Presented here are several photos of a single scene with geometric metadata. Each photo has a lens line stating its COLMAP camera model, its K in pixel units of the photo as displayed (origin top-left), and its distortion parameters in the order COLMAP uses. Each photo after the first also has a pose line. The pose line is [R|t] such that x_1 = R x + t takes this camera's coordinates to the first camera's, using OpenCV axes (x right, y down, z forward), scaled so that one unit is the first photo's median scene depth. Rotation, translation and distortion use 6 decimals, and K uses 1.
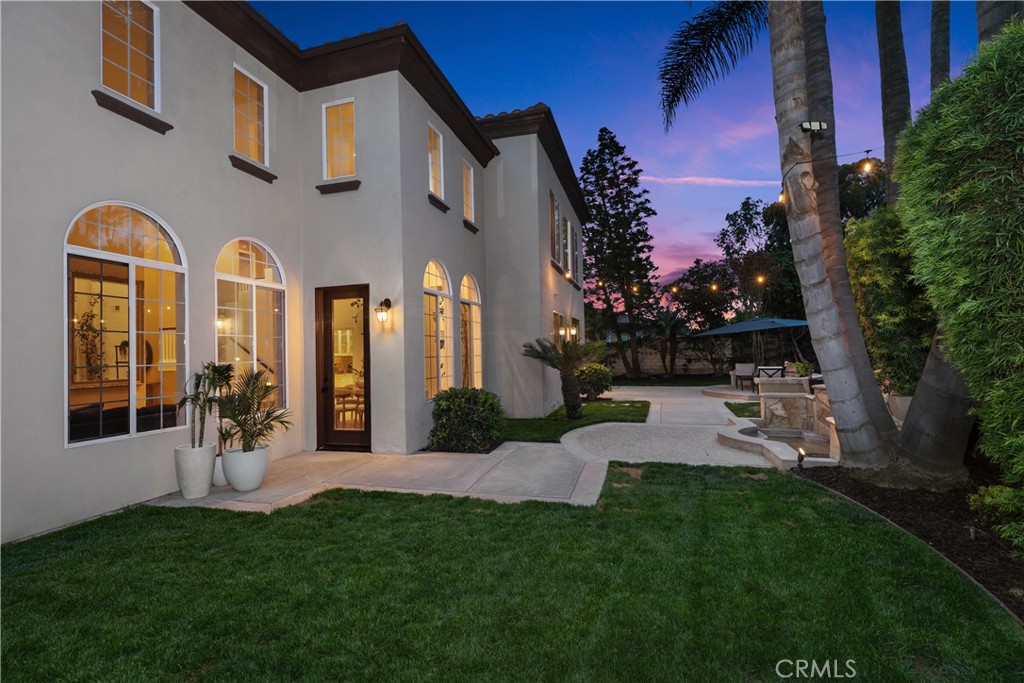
lens RADIAL K [[469.4, 0, 512.0], [0, 469.4, 341.5], [0, 0, 1]] dist [-0.000134, -0.000017]
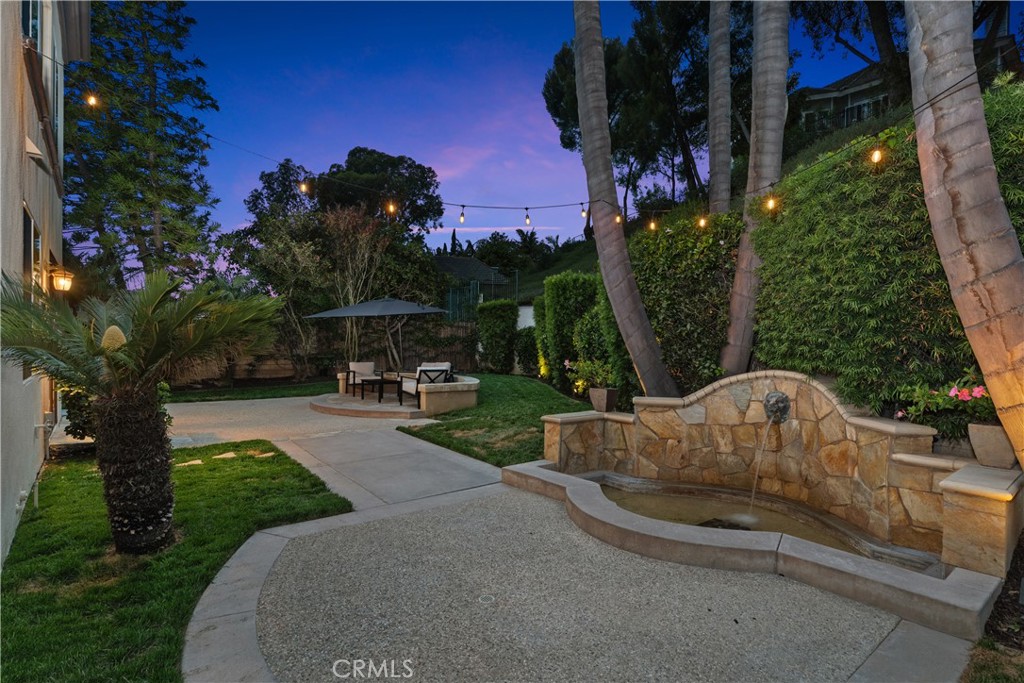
lens RADIAL K [[523.3, 0, 512.0], [0, 523.3, 341.5], [0, 0, 1]] dist [0.020549, -0.000175]
pose [[0.588352, 0.029043, 0.808083, -0.003961], [-0.037069, 0.999273, -0.008925, 0.012038], [-0.807755, -0.024704, 0.589000, 0.294981]]
